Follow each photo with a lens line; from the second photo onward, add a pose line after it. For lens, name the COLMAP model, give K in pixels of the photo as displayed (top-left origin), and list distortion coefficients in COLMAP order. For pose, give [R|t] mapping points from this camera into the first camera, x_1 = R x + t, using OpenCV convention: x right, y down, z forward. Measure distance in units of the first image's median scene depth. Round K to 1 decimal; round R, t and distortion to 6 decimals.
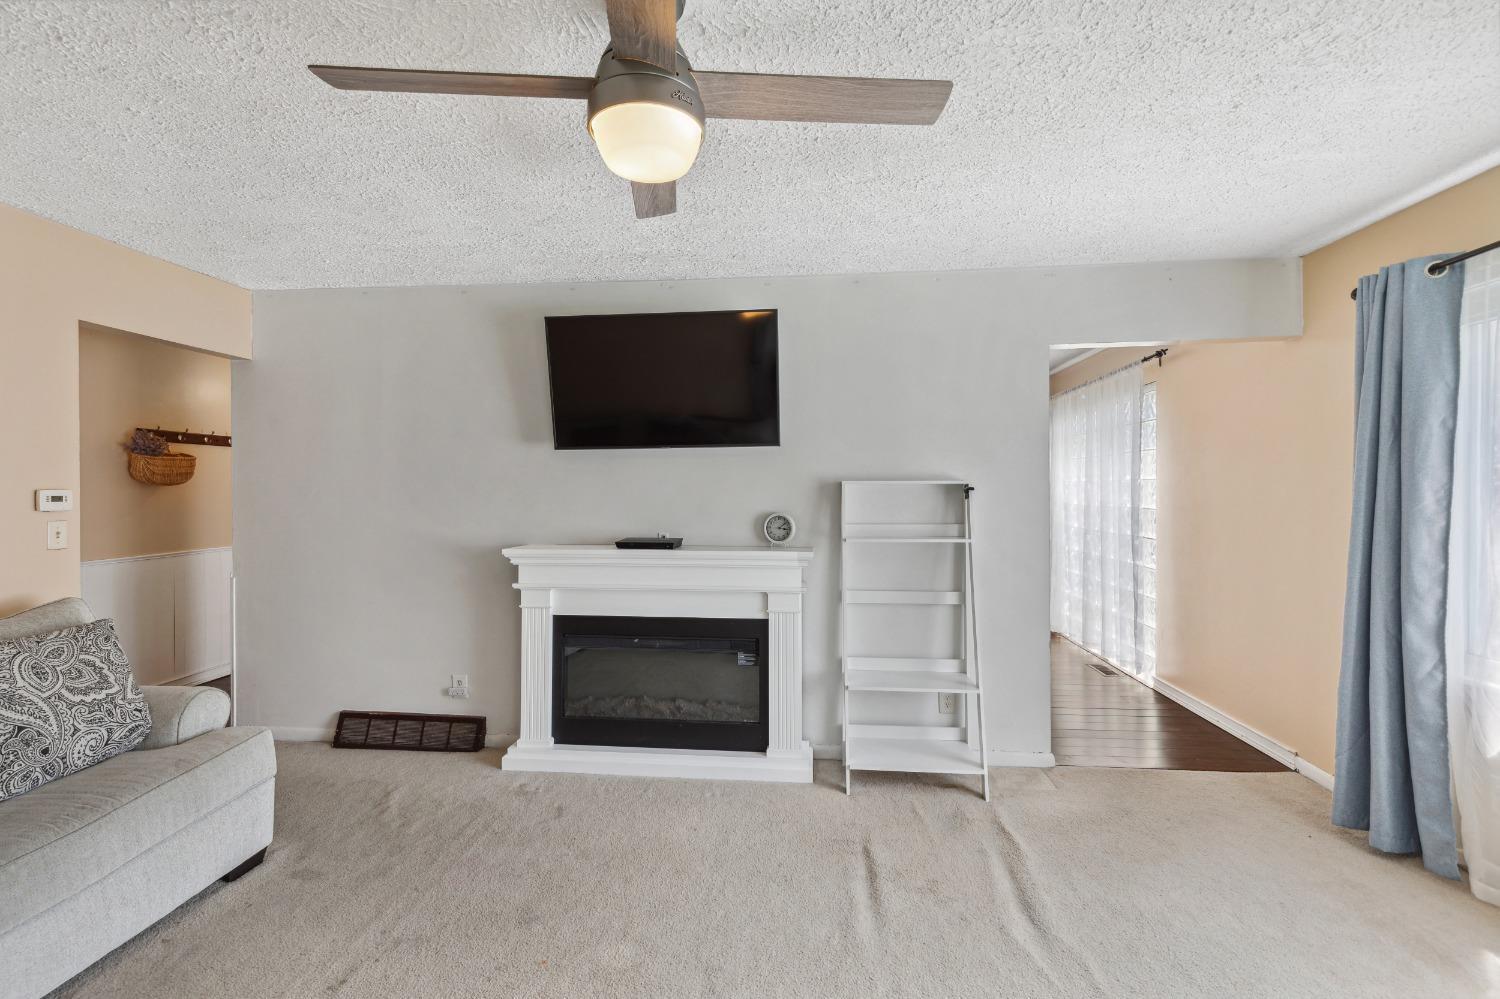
lens RADIAL K [[668.6, 0, 750.0], [0, 668.6, 499.5], [0, 0, 1]] dist [0.021043, 0.000007]
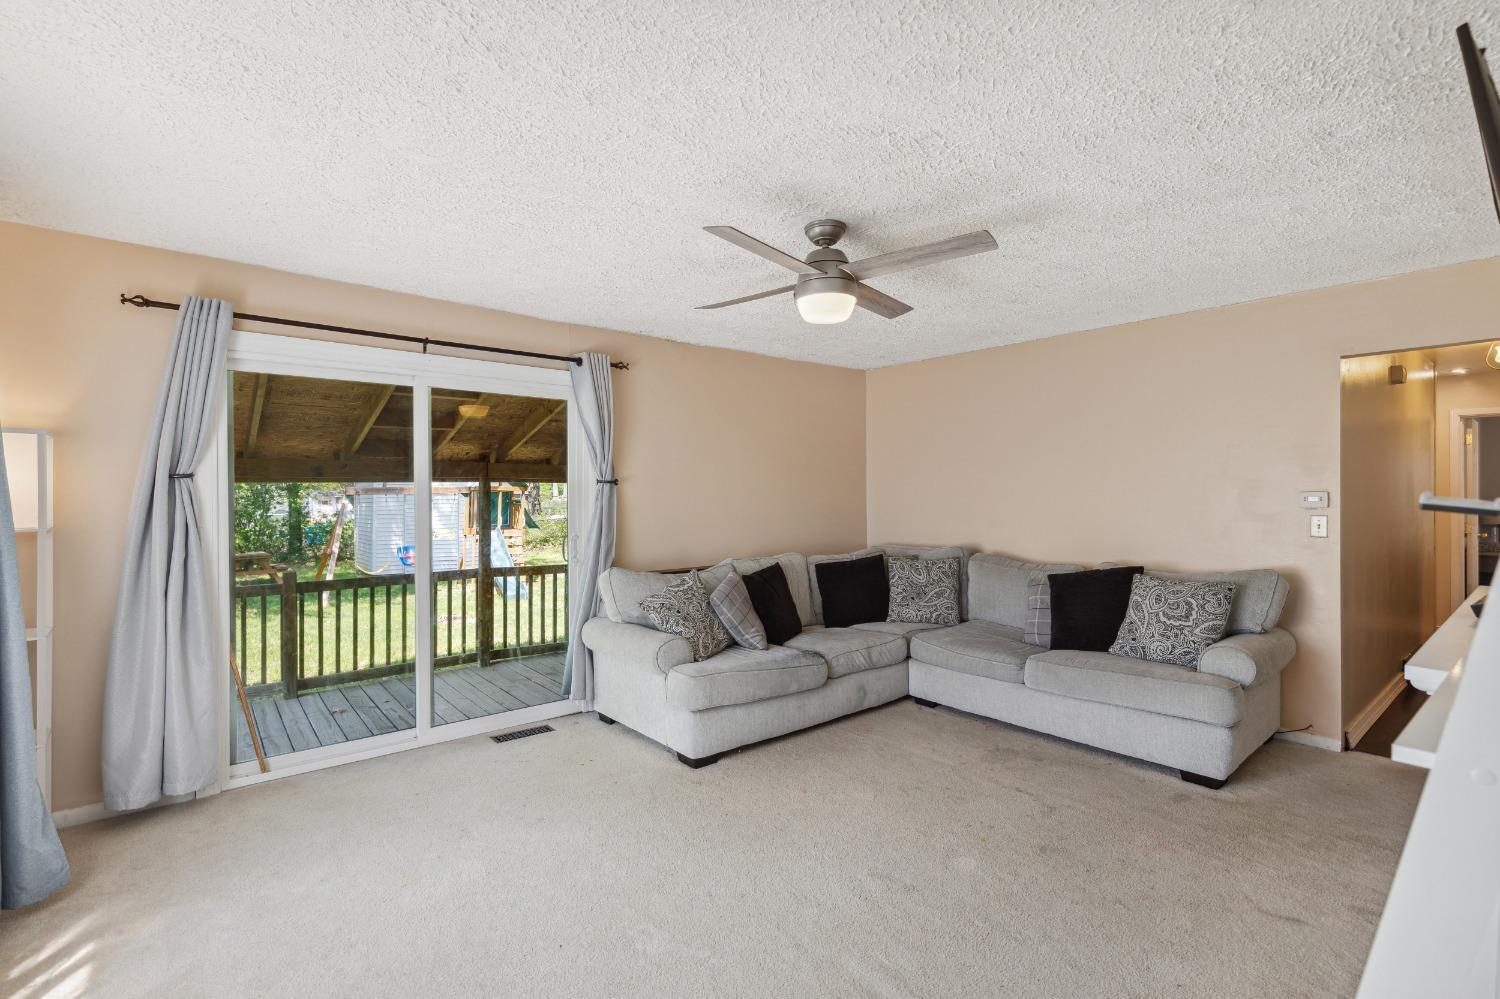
lens RADIAL K [[668.6, 0, 750.0], [0, 668.6, 499.5], [0, 0, 1]] dist [0.021043, 0.000007]
pose [[-0.696717, 0.002904, -0.717340, 0.854449], [-0.006140, 0.999931, 0.010011, -0.007503], [0.717320, 0.011379, -0.696651, 1.385638]]
